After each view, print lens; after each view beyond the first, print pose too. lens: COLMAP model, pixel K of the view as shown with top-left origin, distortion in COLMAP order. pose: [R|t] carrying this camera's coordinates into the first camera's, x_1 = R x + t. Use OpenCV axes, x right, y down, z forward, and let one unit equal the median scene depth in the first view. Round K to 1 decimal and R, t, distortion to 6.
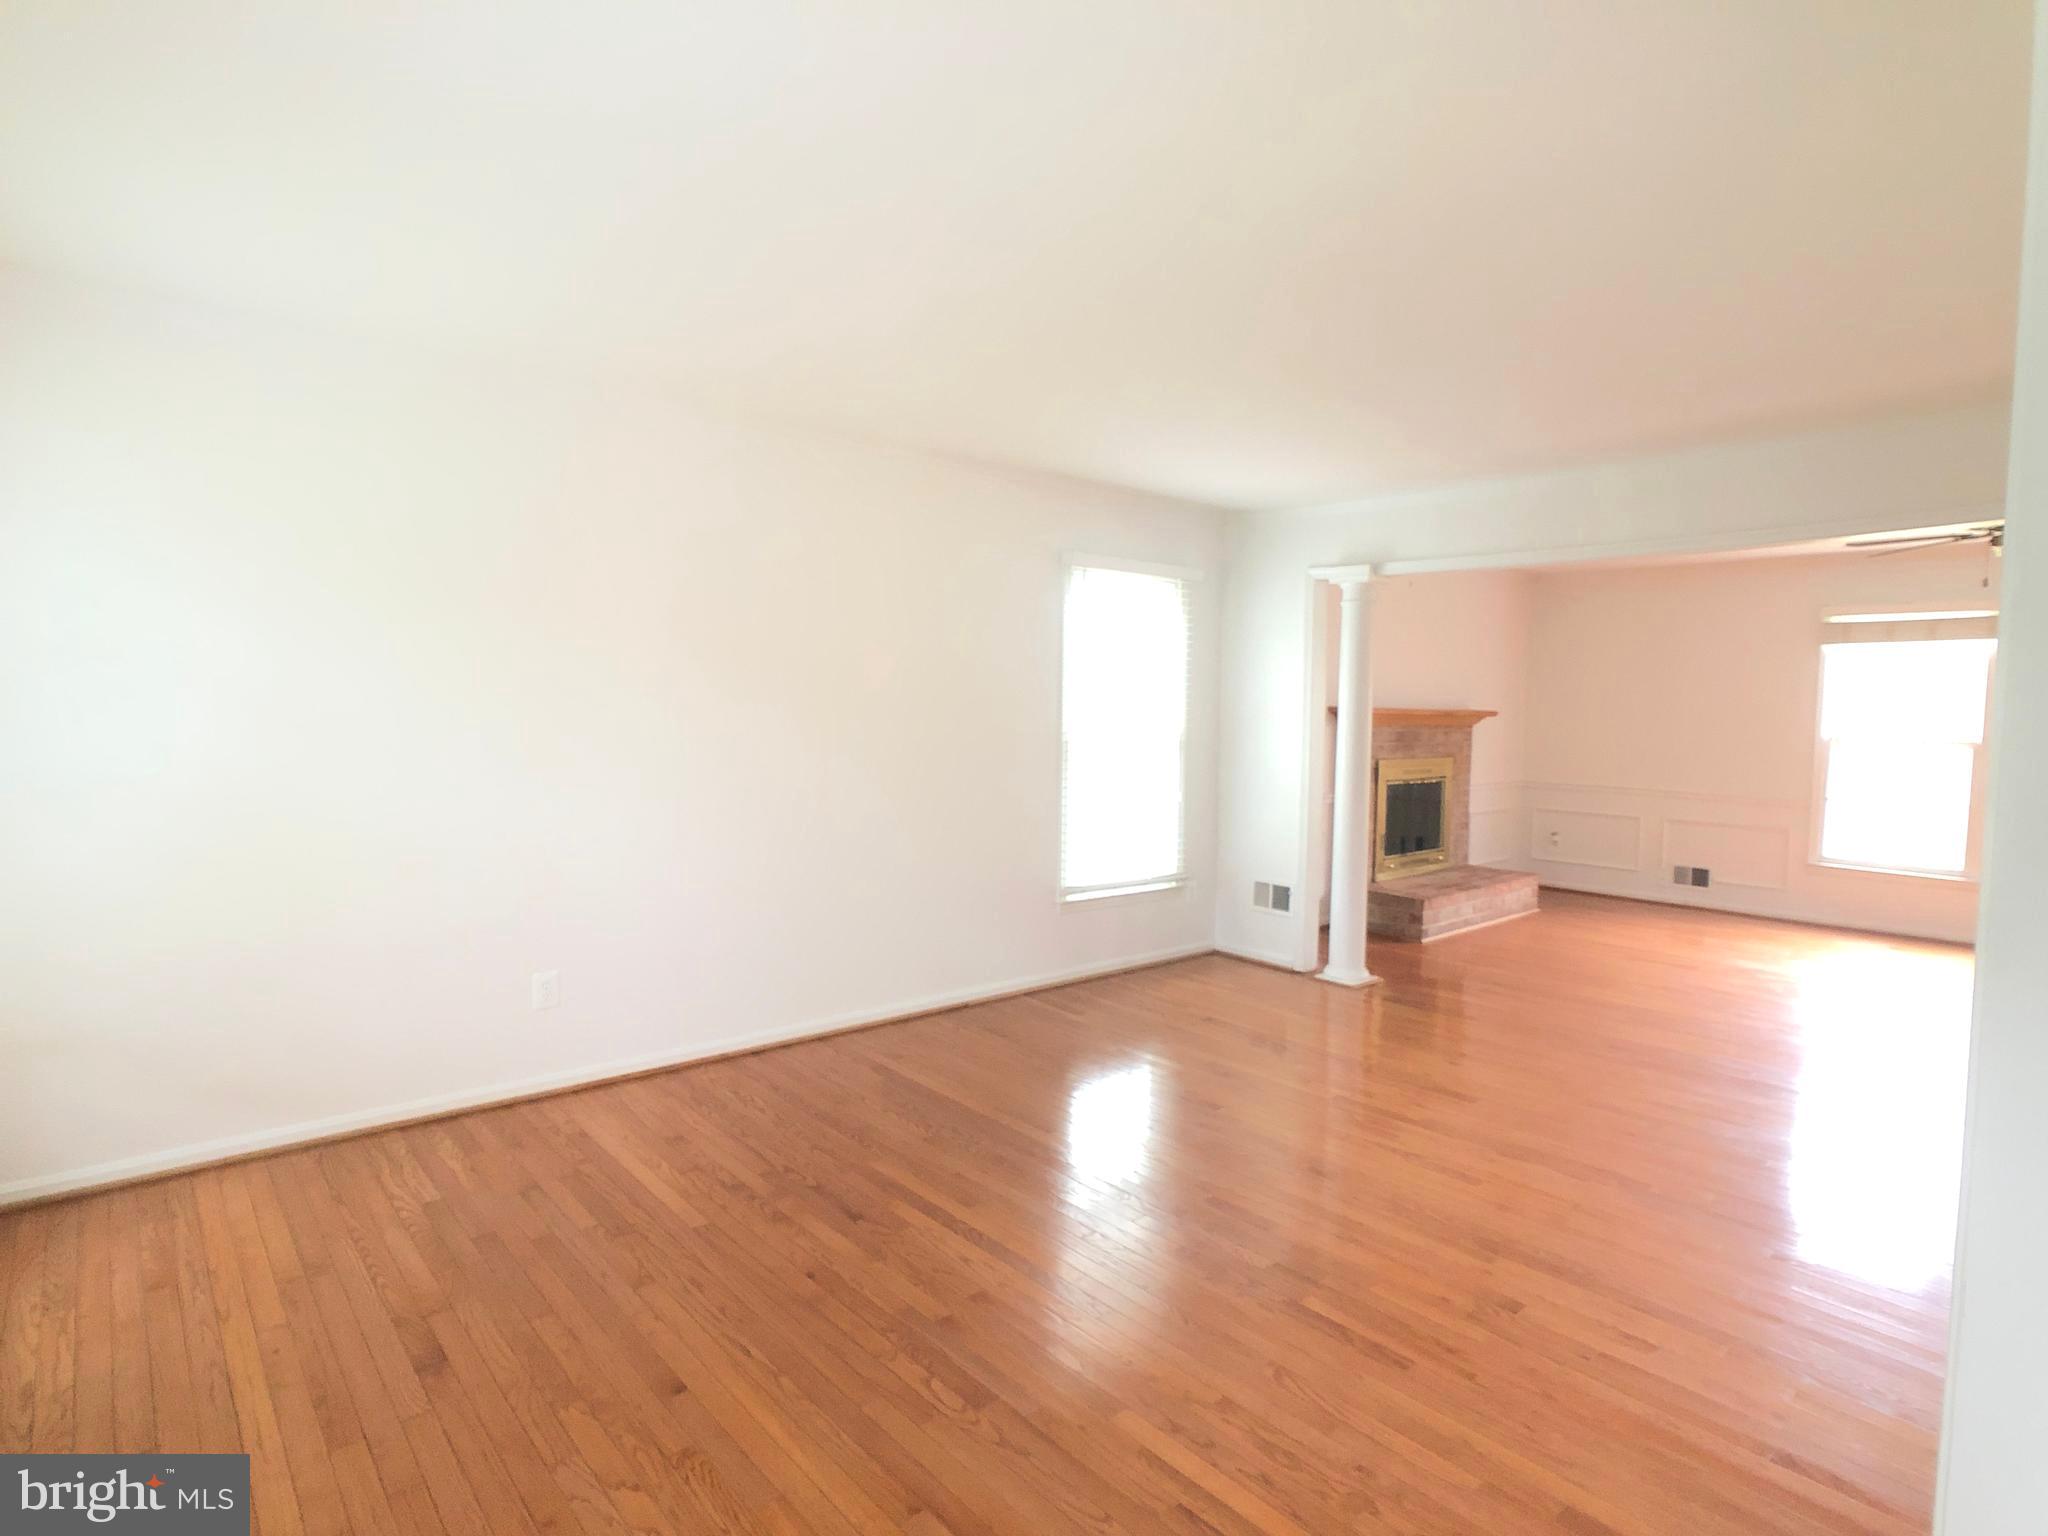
lens RADIAL K [[1075.1, 0, 1047.8], [0, 1075.1, 763.6], [0, 0, 1]] dist [-0.014390, -0.002042]
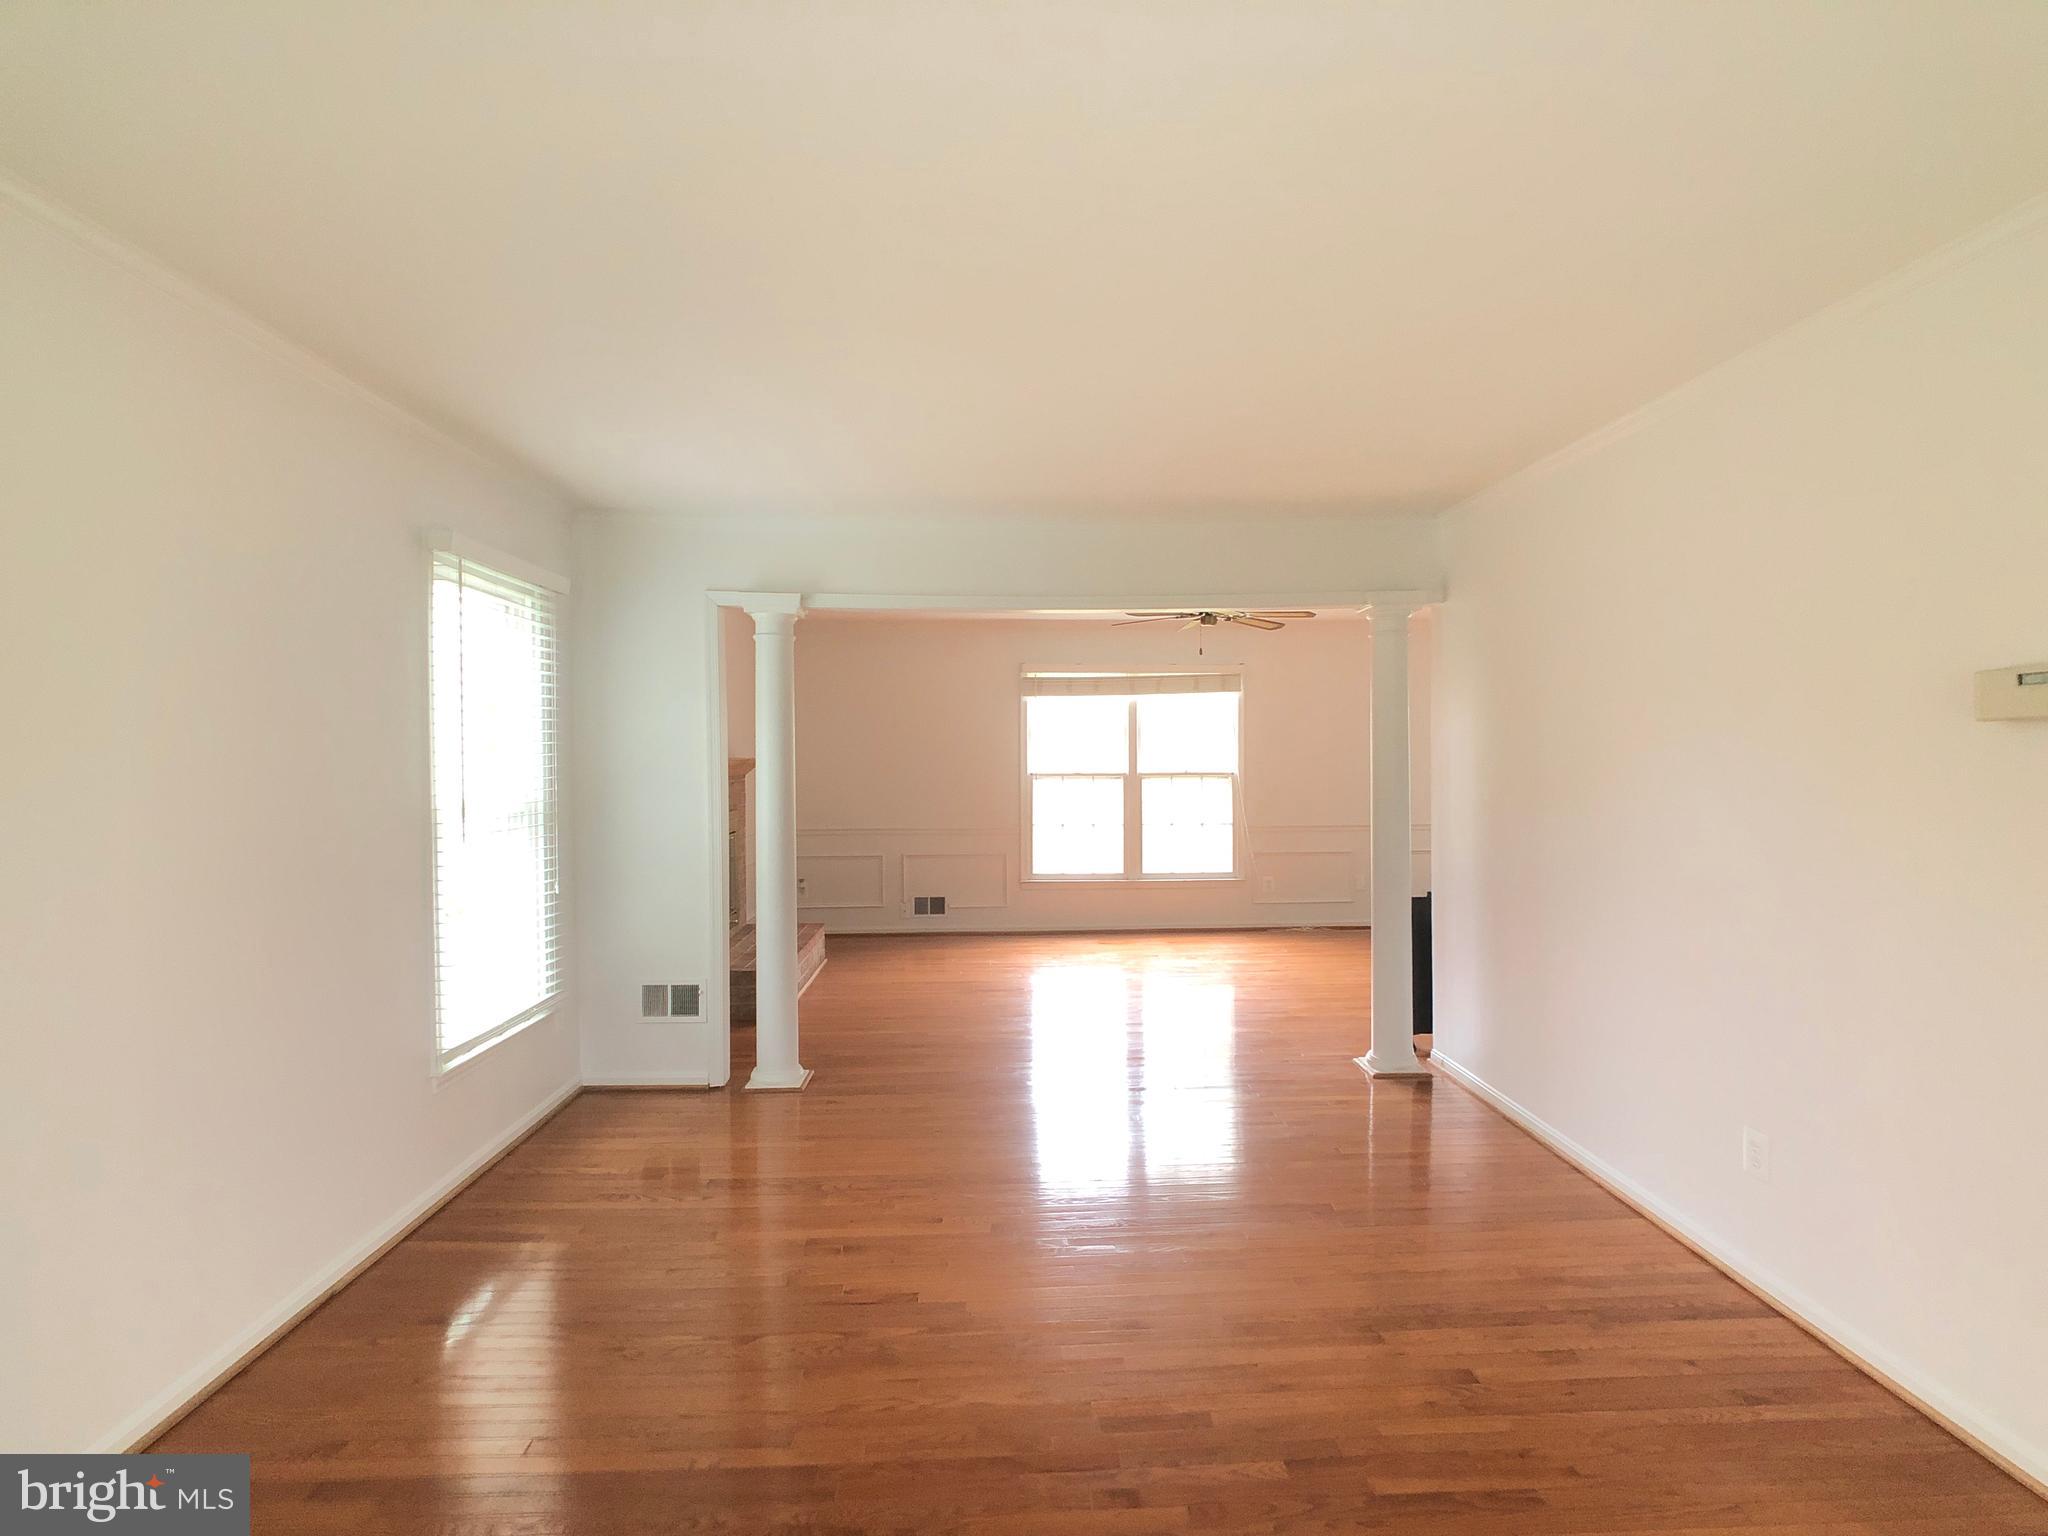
lens RADIAL K [[1075.1, 0, 1047.8], [0, 1075.1, 763.6], [0, 0, 1]] dist [-0.014390, -0.002042]
pose [[0.624289, -0.027908, 0.780695, -0.238552], [0.060034, 0.998120, -0.012327, -0.024889], [-0.778883, 0.054564, 0.624791, 0.291970]]
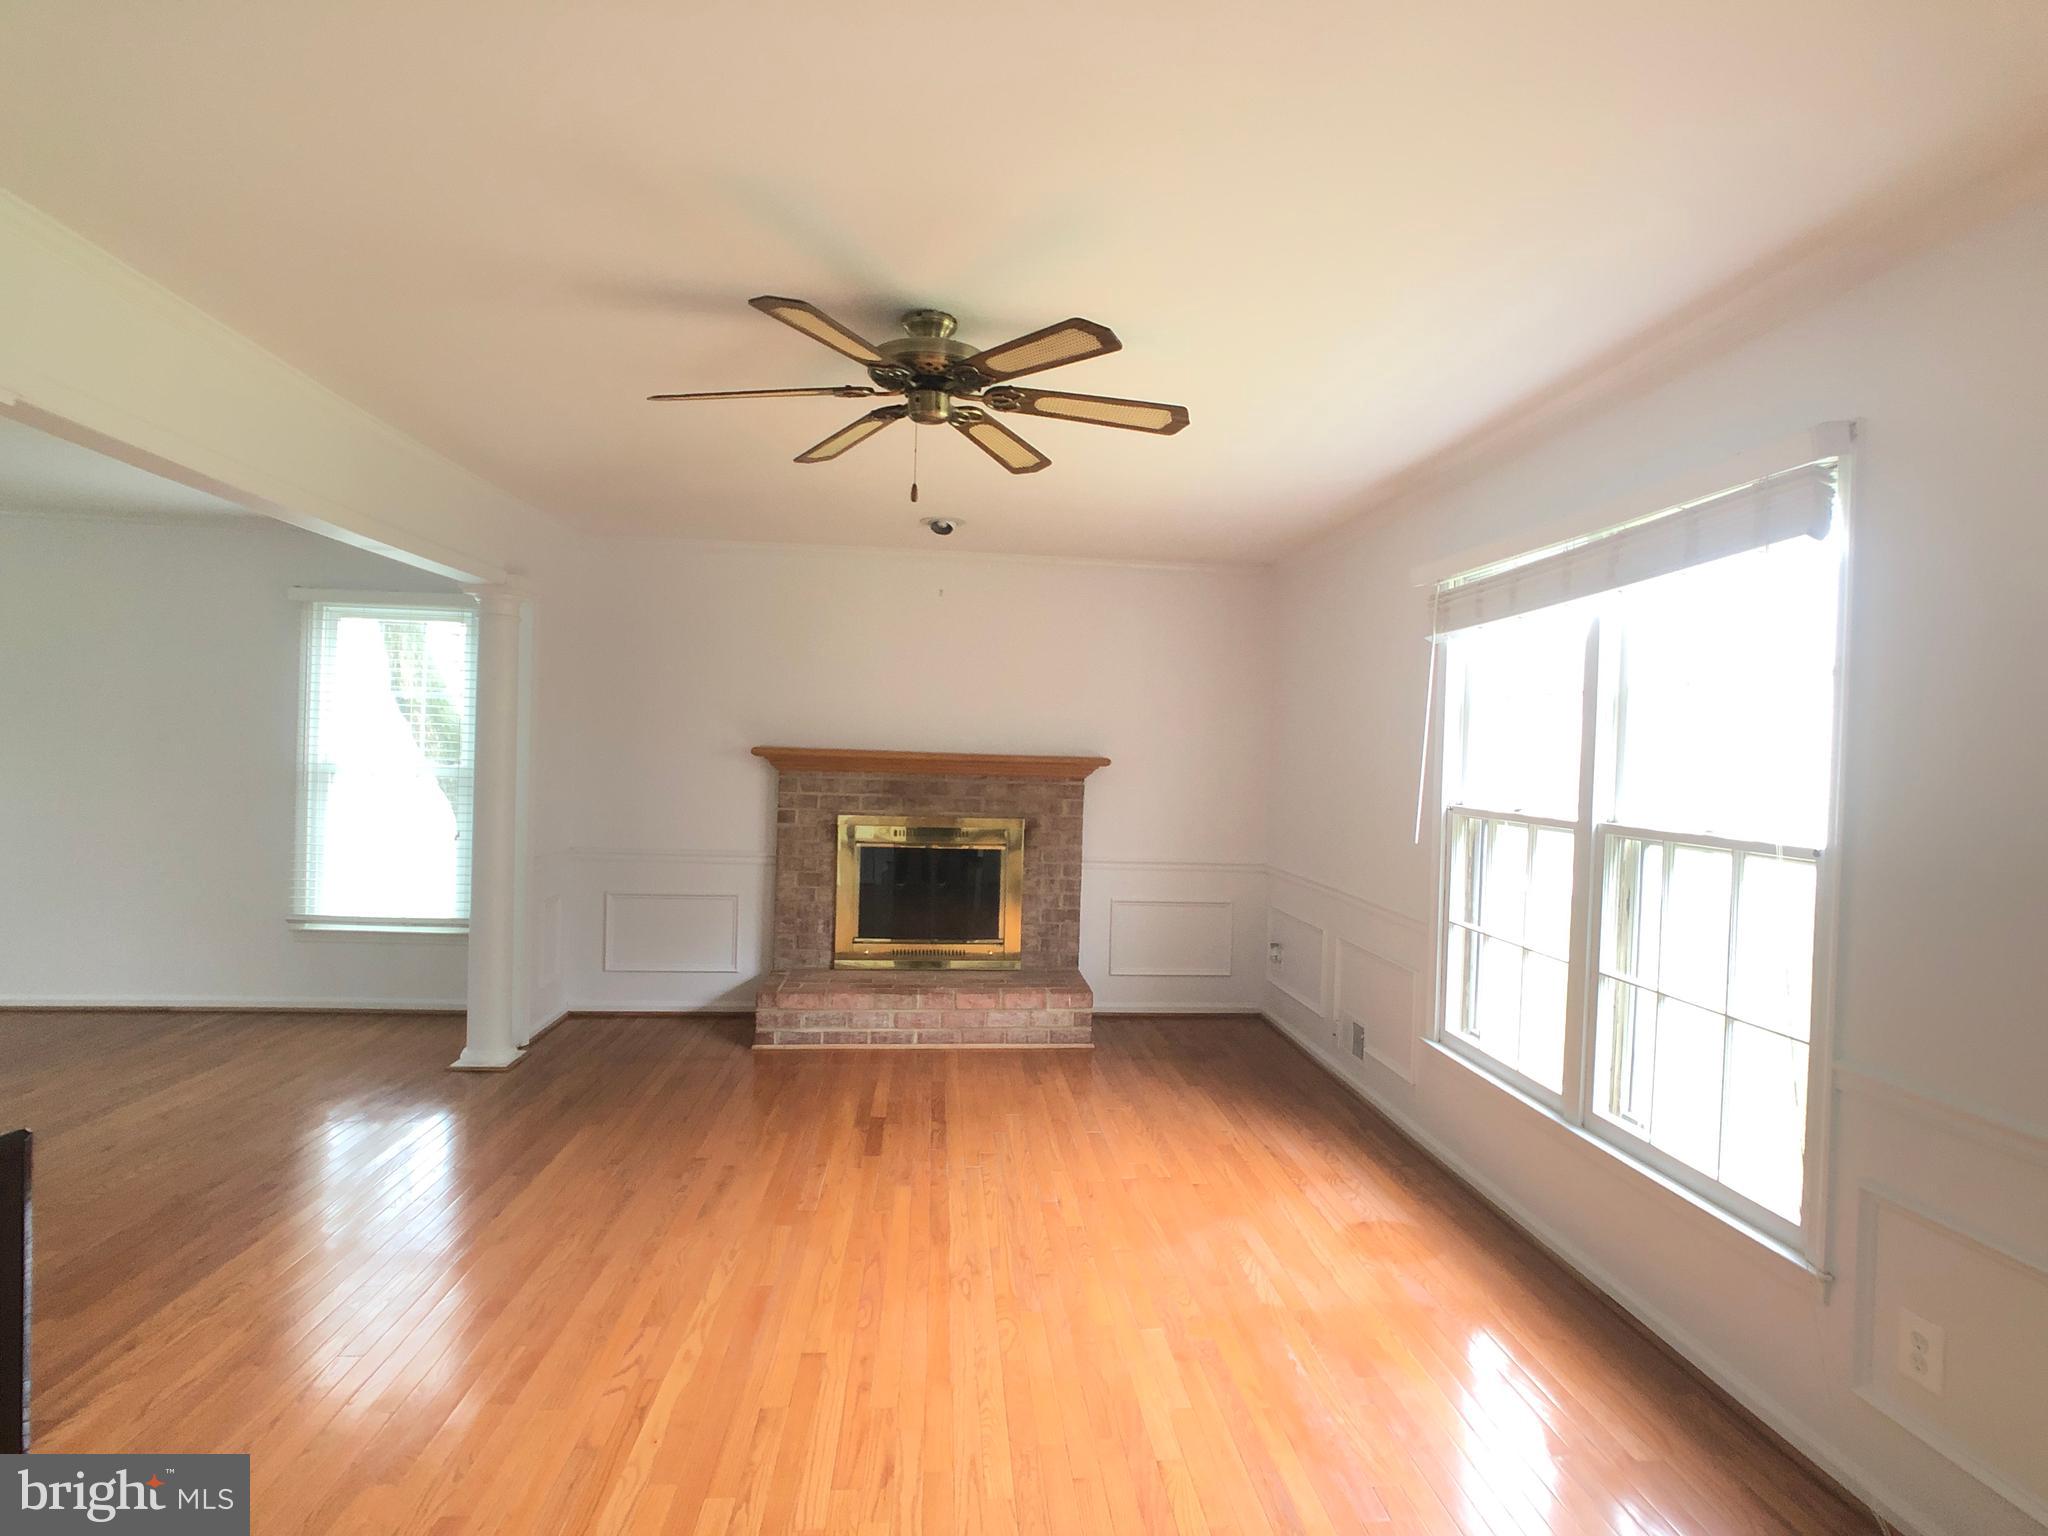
lens RADIAL K [[1066.4, 0, 1042.2], [0, 1066.4, 763.0], [0, 0, 1]] dist [-0.043972, 0.020675]
pose [[0.809346, 0.011396, -0.587222, 1.100864], [-0.047371, 0.997821, -0.045926, -0.015851], [0.585419, 0.064988, 0.808122, 0.556852]]
